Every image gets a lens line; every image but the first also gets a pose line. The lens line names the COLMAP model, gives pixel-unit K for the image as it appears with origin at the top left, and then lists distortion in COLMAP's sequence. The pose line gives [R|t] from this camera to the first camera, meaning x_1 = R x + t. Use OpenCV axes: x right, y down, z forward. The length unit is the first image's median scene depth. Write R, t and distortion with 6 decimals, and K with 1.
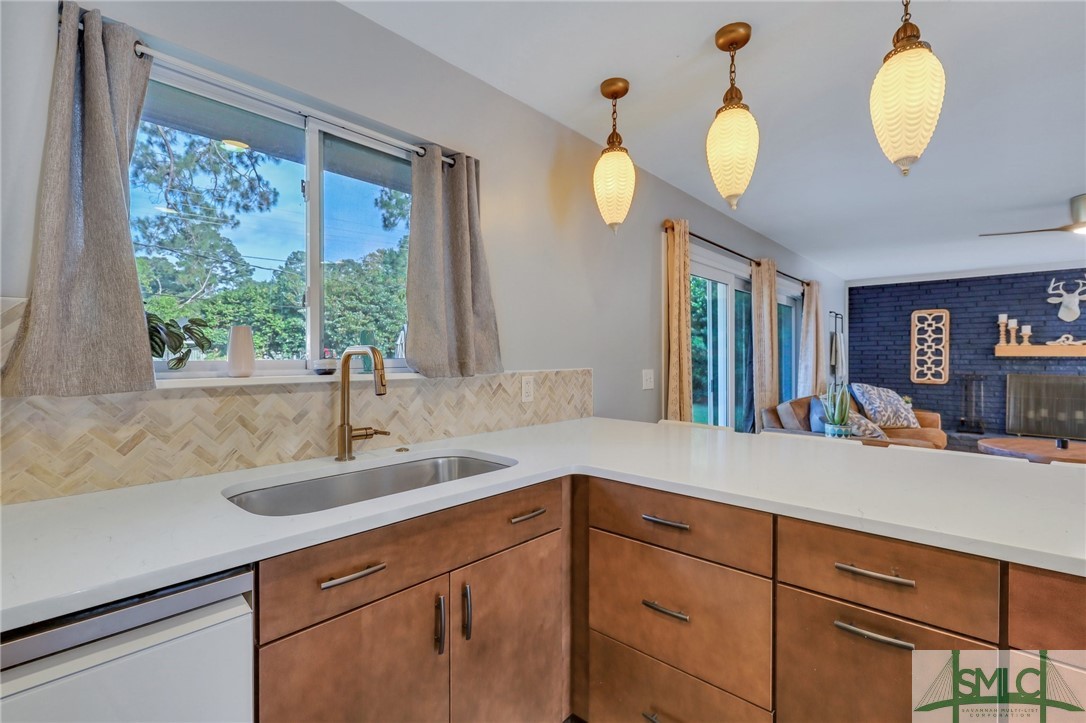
lens RADIAL K [[493.1, 0, 543.8], [0, 493.1, 358.8], [0, 0, 1]] dist [-0.001083, 0.000747]
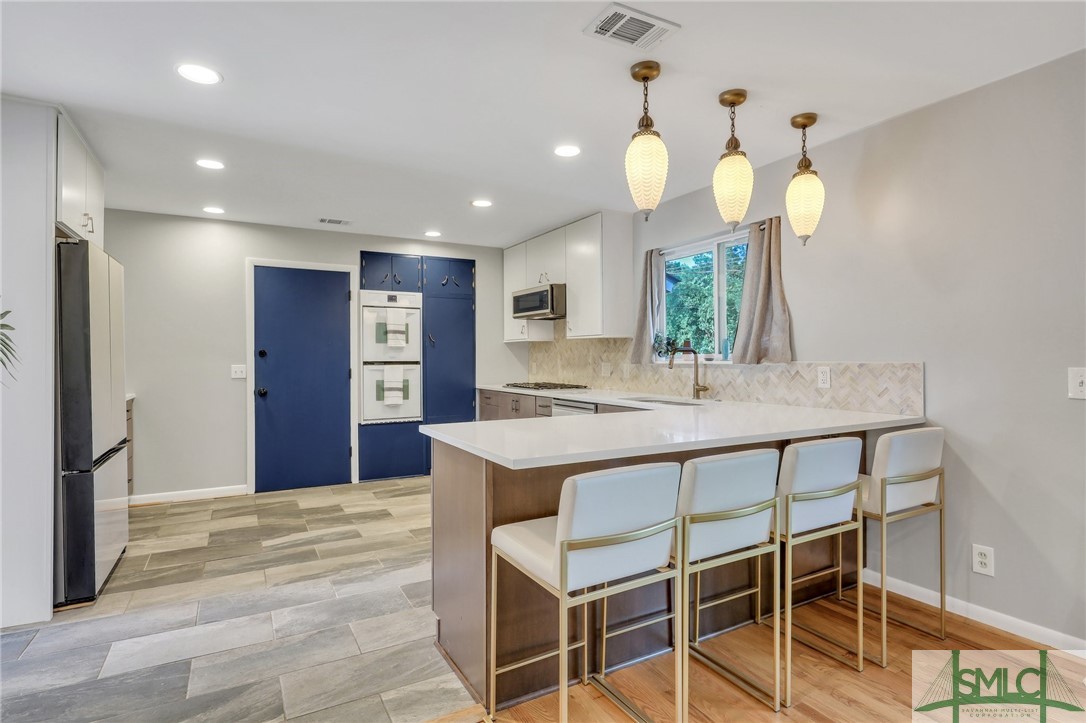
lens RADIAL K [[550.4, 0, 545.0], [0, 550.4, 354.7], [0, 0, 1]] dist [0.001082, 0.001868]
pose [[-0.319391, -0.002163, -0.947621, 0.540516], [0.003142, 0.999989, -0.003342, 0.002821], [0.947618, -0.004045, -0.319380, 0.285810]]
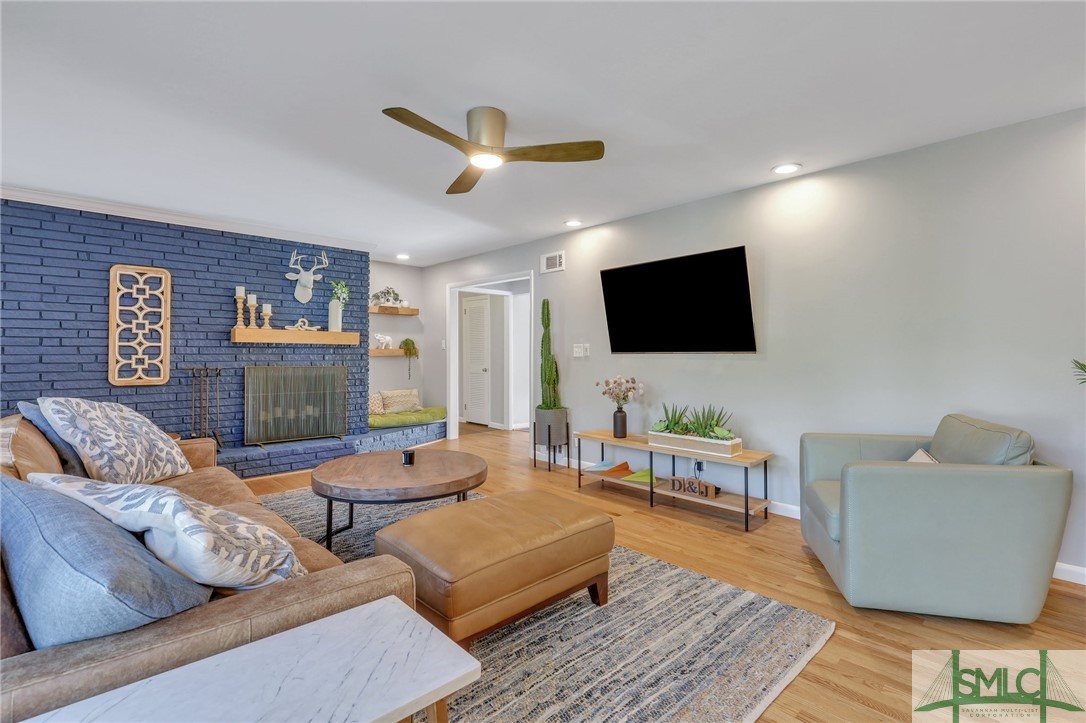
lens RADIAL K [[493.1, 0, 541.1], [0, 493.1, 355.4], [0, 0, 1]] dist [-0.001083, 0.000747]
pose [[0.081054, -0.004855, 0.996698, 0.225740], [0.000342, 0.999988, 0.004844, 0.011169], [-0.996710, -0.000052, 0.081054, 0.495054]]
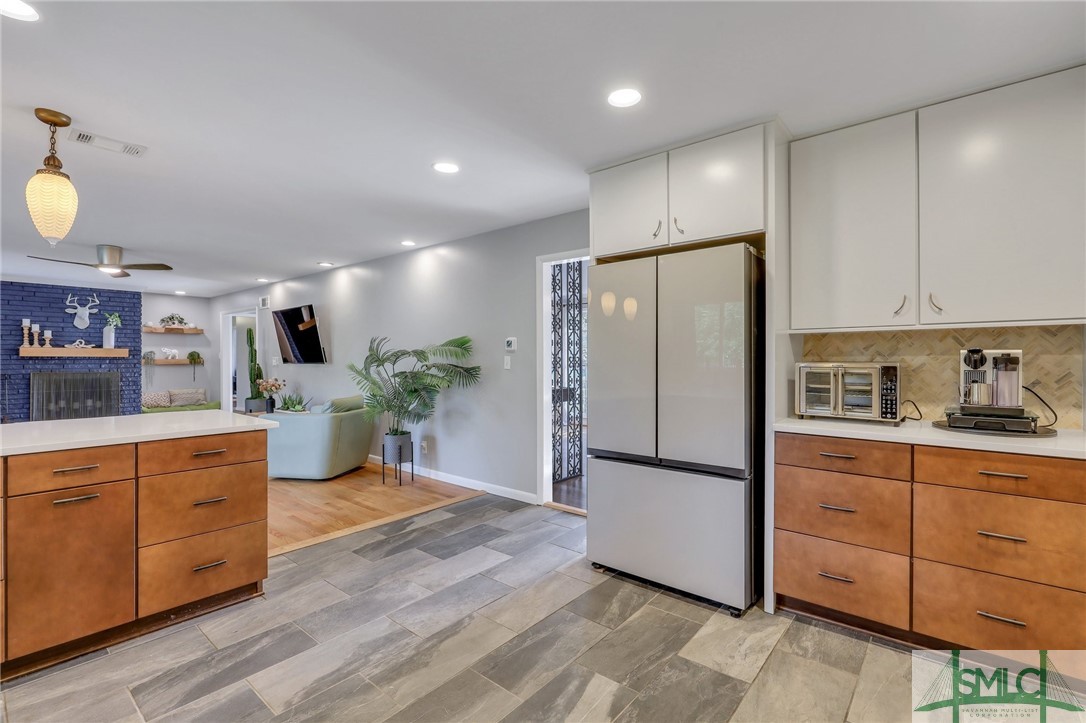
lens RADIAL K [[493.1, 0, 544.0], [0, 493.1, 360.6], [0, 0, 1]] dist [-0.001083, 0.000747]
pose [[-0.033211, -0.006563, 0.999427, -0.226905], [0.001029, 0.999978, 0.006600, -0.002171], [-0.999448, 0.001248, -0.033203, -0.135667]]
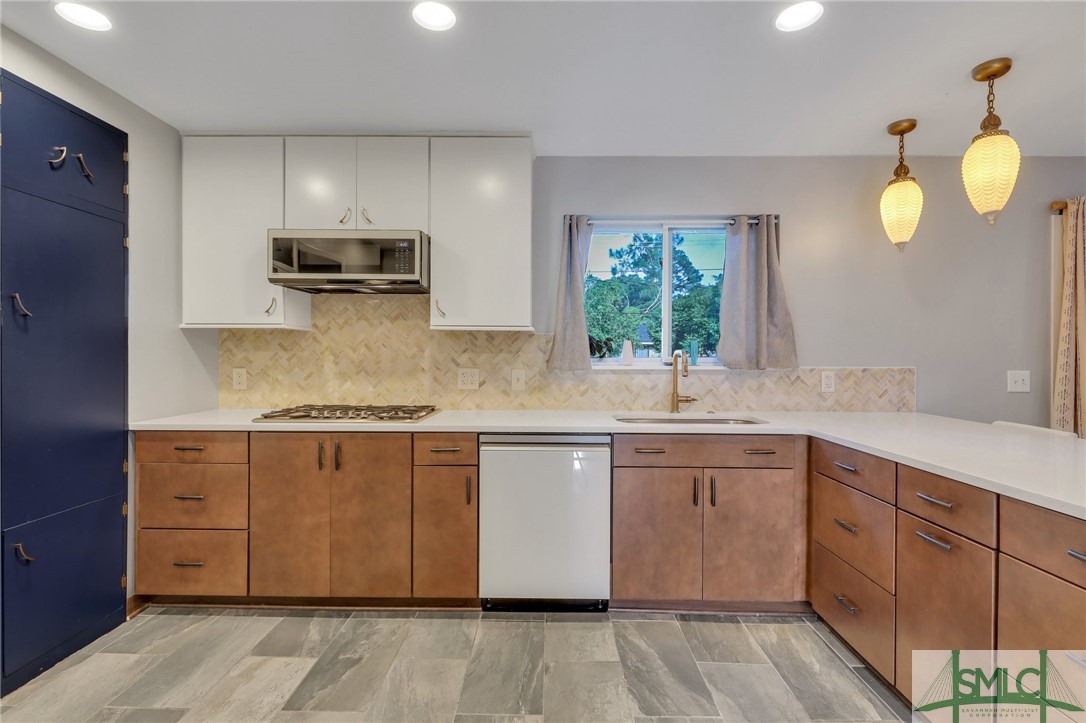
lens RADIAL K [[493.1, 0, 537.3], [0, 493.1, 358.7], [0, 0, 1]] dist [-0.001083, 0.000747]
pose [[0.655635, 0.008862, -0.755026, 0.157739], [-0.005787, 0.999961, 0.006712, -0.000648], [0.755056, -0.000032, 0.655660, -0.142396]]
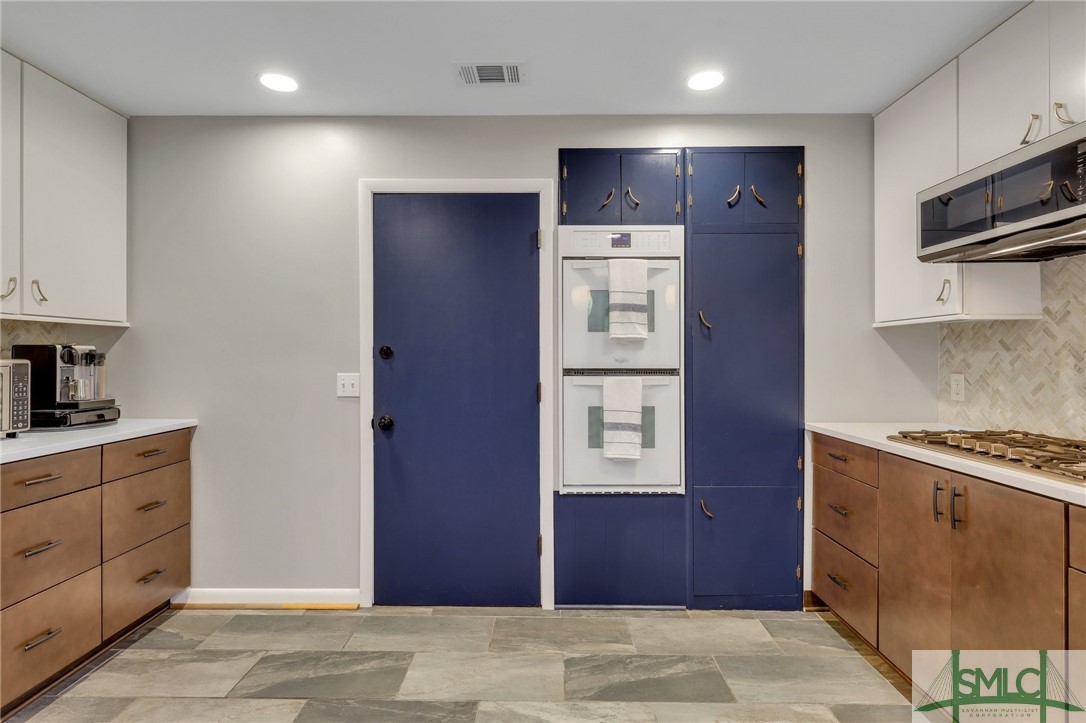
lens RADIAL K [[550.4, 0, 541.8], [0, 550.4, 356.1], [0, 0, 1]] dist [0.001082, 0.001868]
pose [[-0.747771, 0.000340, -0.663957, 0.117622], [-0.000094, 1.000000, 0.000617, -0.000140], [0.663957, 0.000524, -0.747771, 0.054482]]
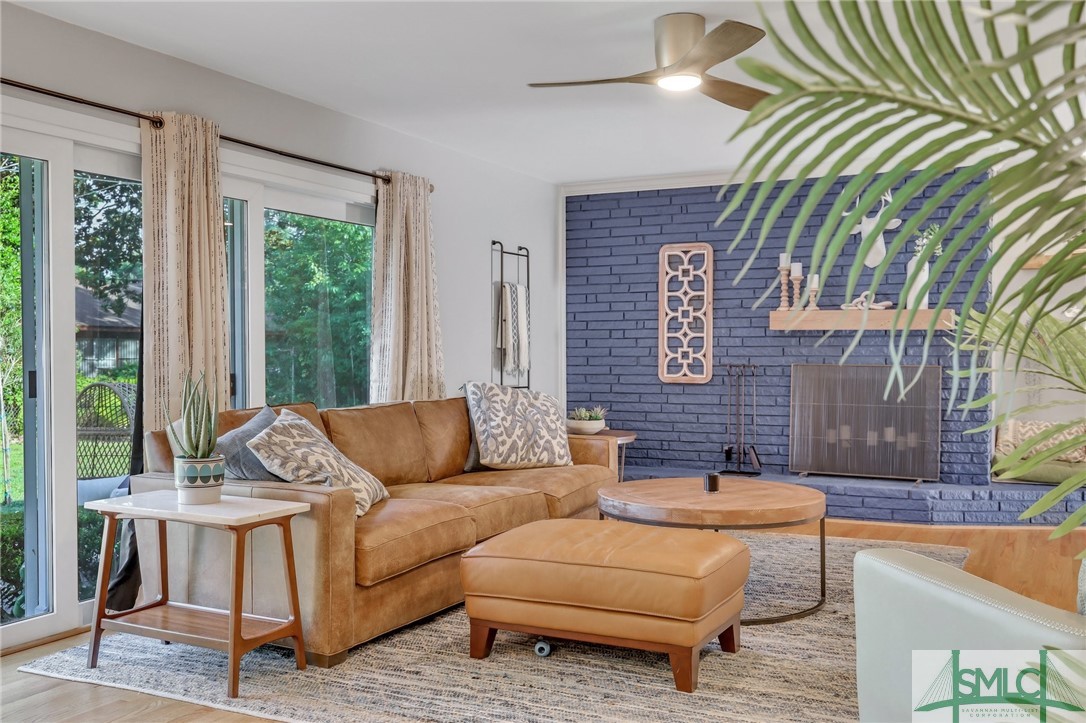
lens RADIAL K [[1030.7, 0, 548.5], [0, 1030.7, 369.8], [0, 0, 1]] dist [-0.001259, 0.000000]
pose [[0.963229, -0.007141, 0.268586, 0.381639], [0.002642, 0.999850, 0.017110, 0.018638], [-0.268668, -0.015772, 0.963104, -0.030476]]
